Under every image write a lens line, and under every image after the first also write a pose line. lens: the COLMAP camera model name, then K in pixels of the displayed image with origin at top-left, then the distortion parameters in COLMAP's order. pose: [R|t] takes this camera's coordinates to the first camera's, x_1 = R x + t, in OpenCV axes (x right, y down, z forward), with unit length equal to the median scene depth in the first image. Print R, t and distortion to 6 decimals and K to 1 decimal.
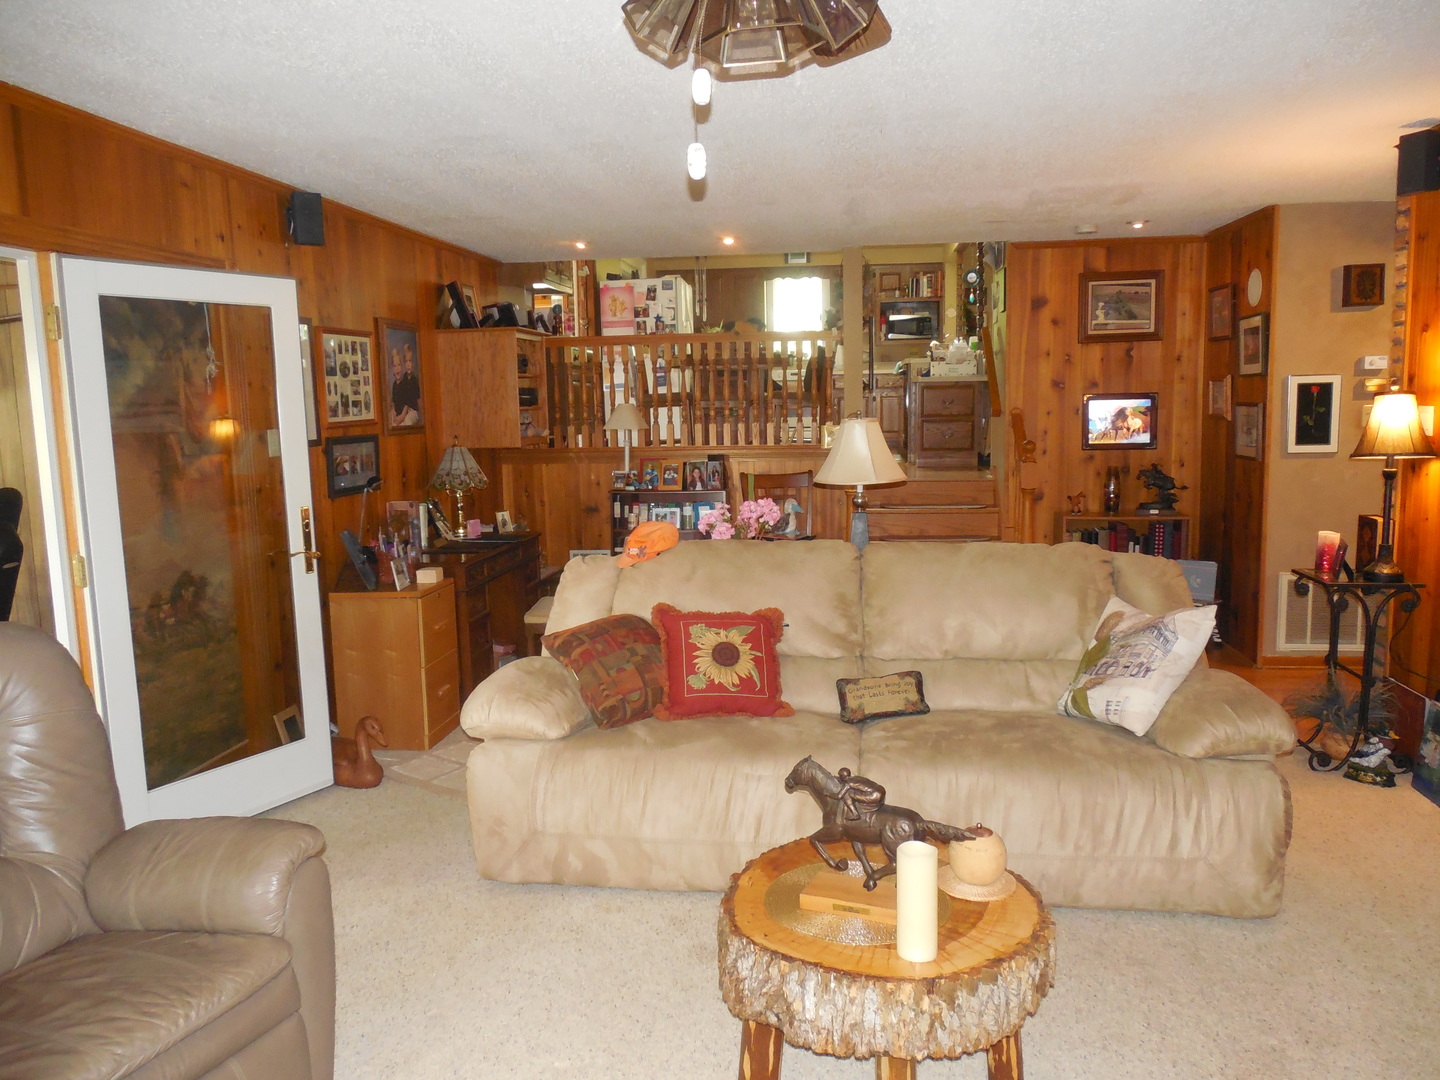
lens RADIAL K [[1082.6, 0, 720.1], [0, 1082.6, 537.8], [0, 0, 1]] dist [-0.004973, -0.003916]
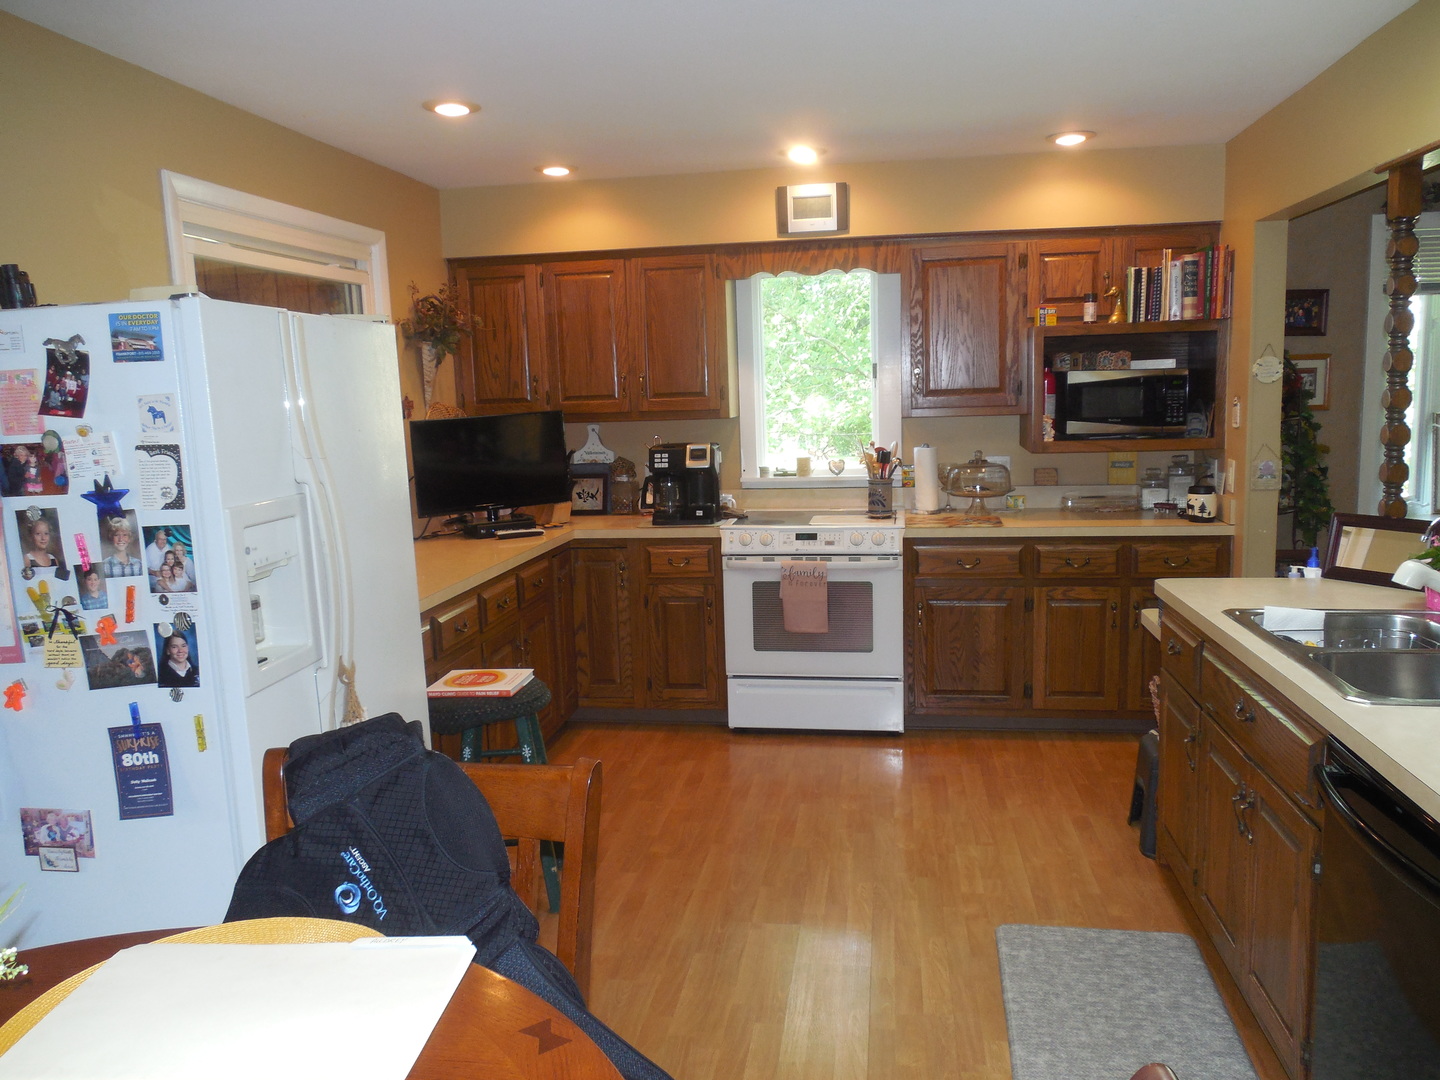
lens RADIAL K [[1082.6, 0, 726.9], [0, 1082.6, 541.0], [0, 0, 1]] dist [-0.004973, -0.003916]
pose [[0.999304, -0.006788, -0.036684, 0.062043], [0.007458, 0.999808, 0.018145, -0.179450], [0.036554, -0.018406, 0.999162, 0.725815]]
